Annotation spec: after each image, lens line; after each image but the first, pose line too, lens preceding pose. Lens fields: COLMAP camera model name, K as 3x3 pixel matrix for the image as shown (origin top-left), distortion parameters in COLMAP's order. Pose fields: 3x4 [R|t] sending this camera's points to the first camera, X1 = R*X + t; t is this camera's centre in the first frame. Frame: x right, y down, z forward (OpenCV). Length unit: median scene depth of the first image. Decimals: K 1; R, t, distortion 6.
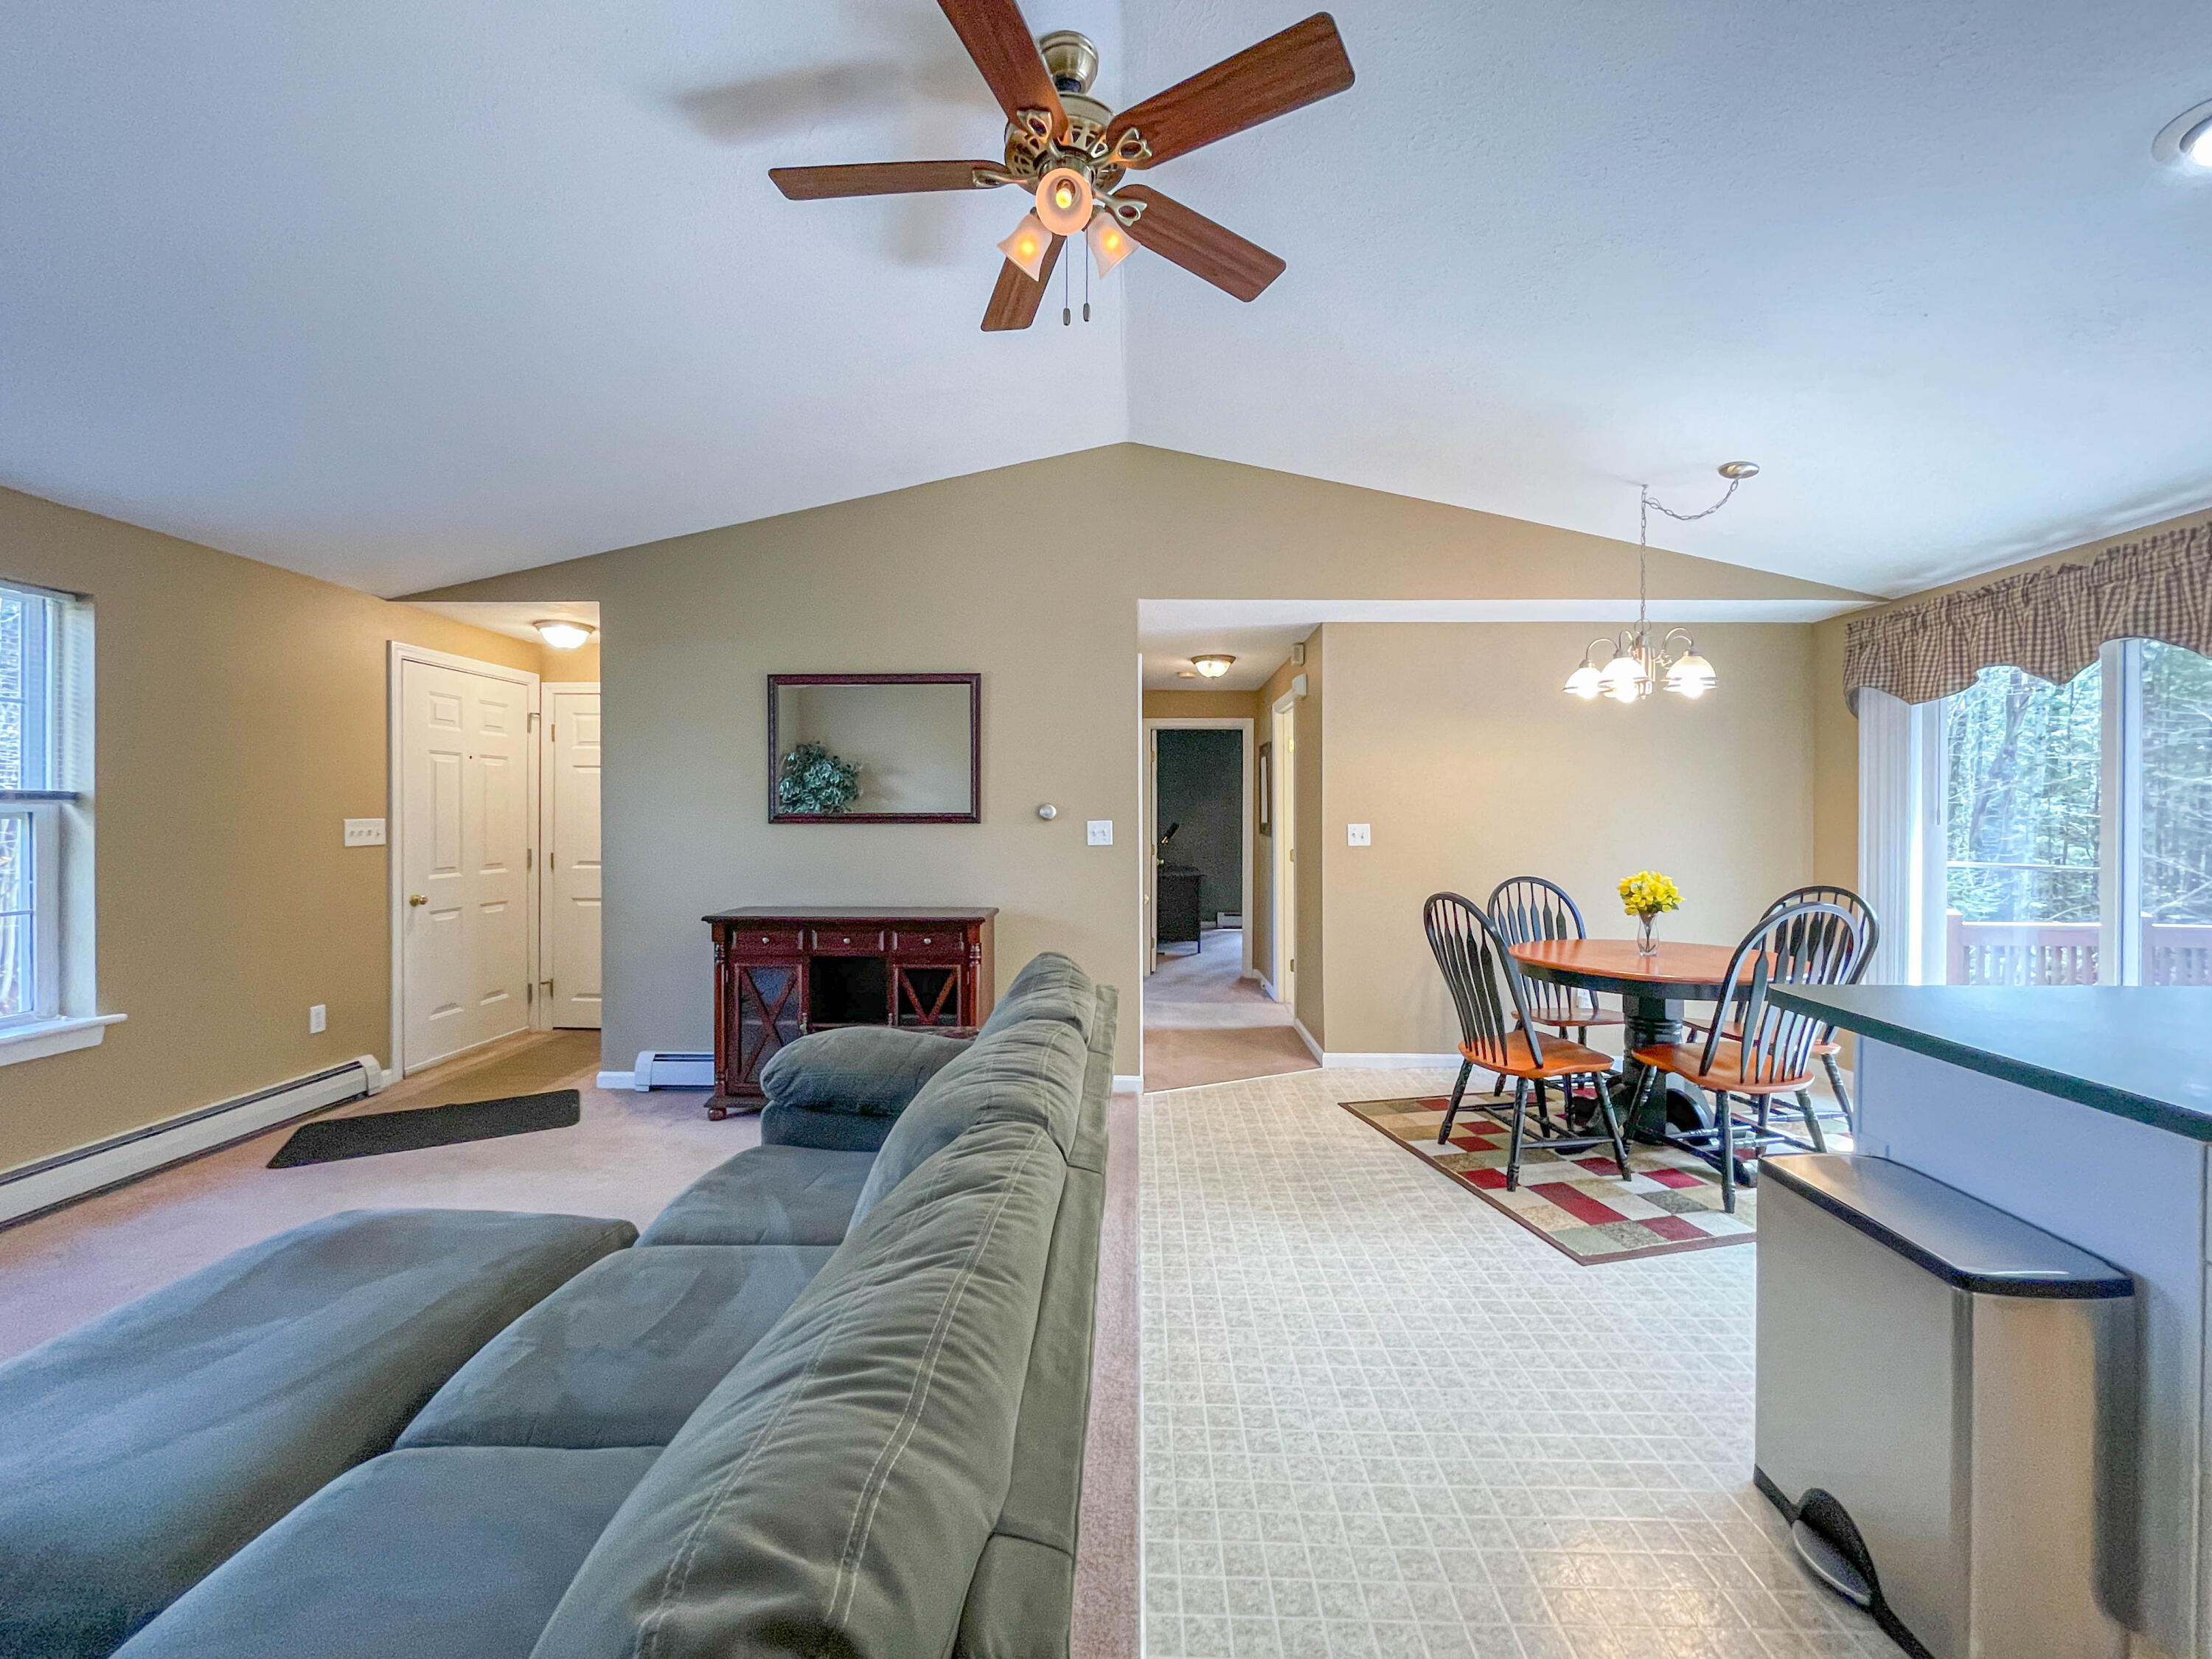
lens RADIAL K [[893.1, 0, 1105.5], [0, 893.1, 822.2], [0, 0, 1]] dist [0.000949, 0.000053]
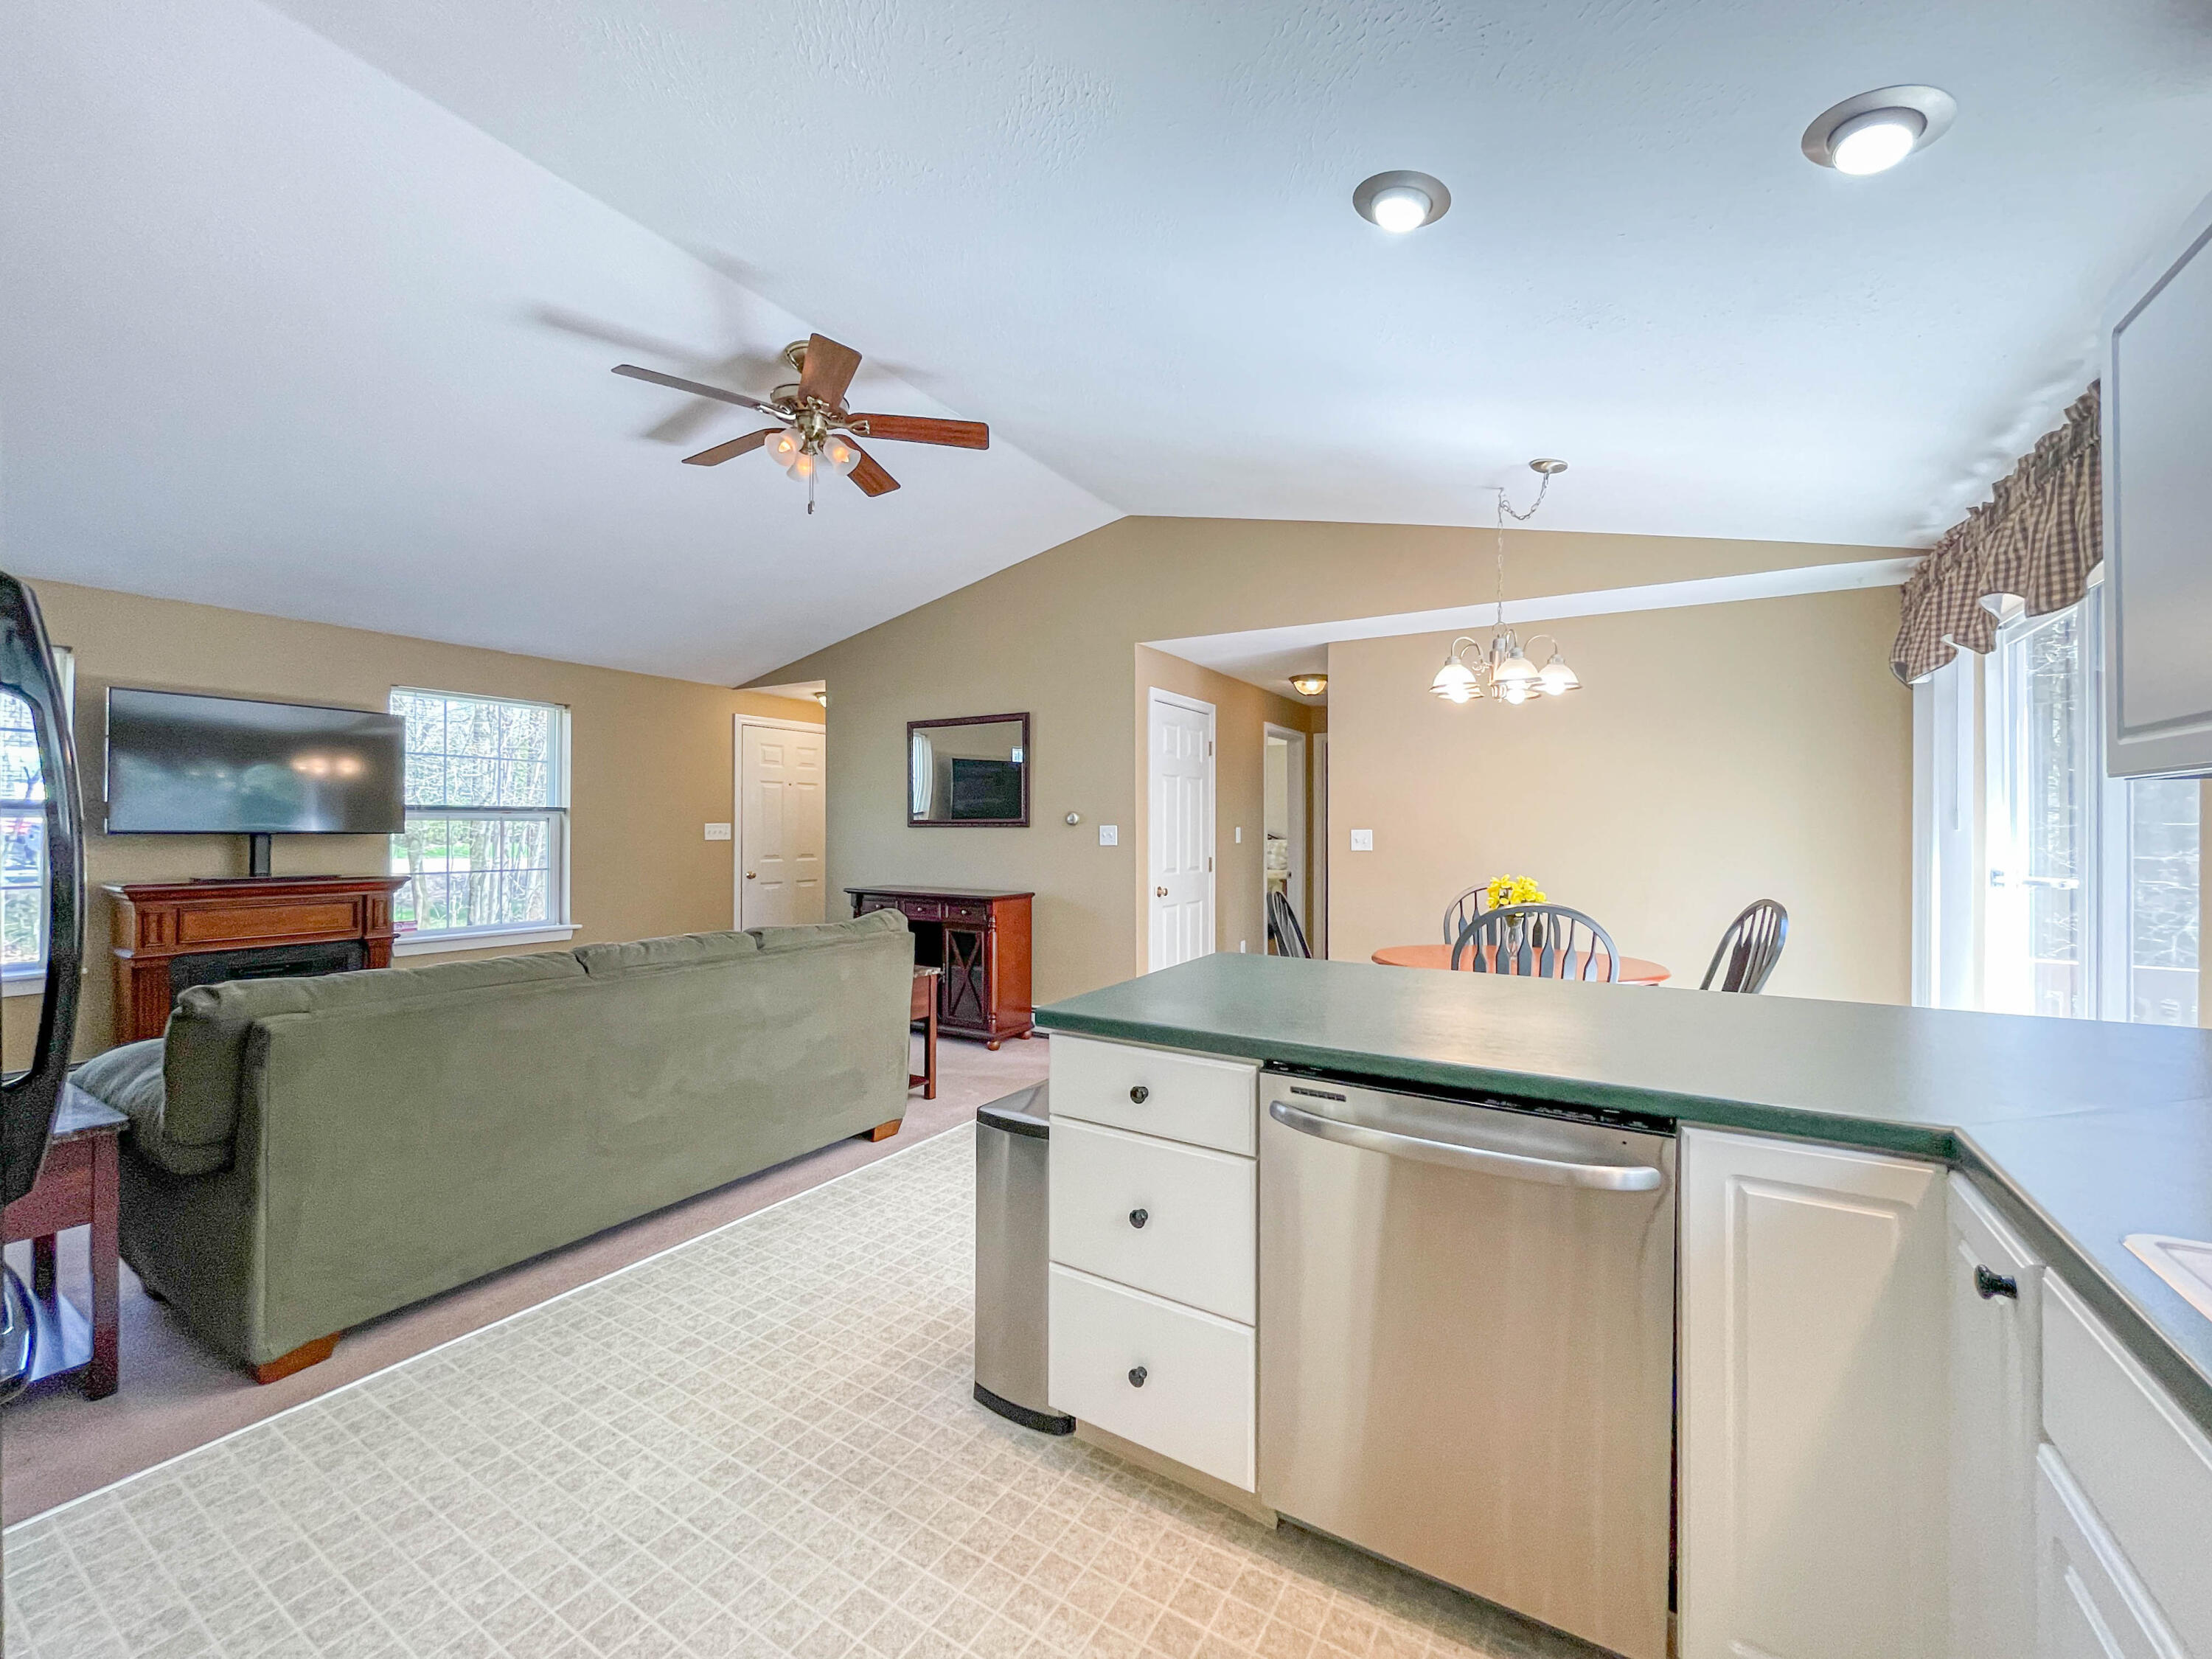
lens RADIAL K [[889.6, 0, 1106.0], [0, 889.6, 829.5], [0, 0, 1]] dist [-0.000749, -0.000015]
pose [[0.868419, 0.003739, -0.495817, 0.656413], [-0.008045, 0.999946, -0.006551, 0.013300], [0.495766, 0.009678, 0.868402, -0.072173]]
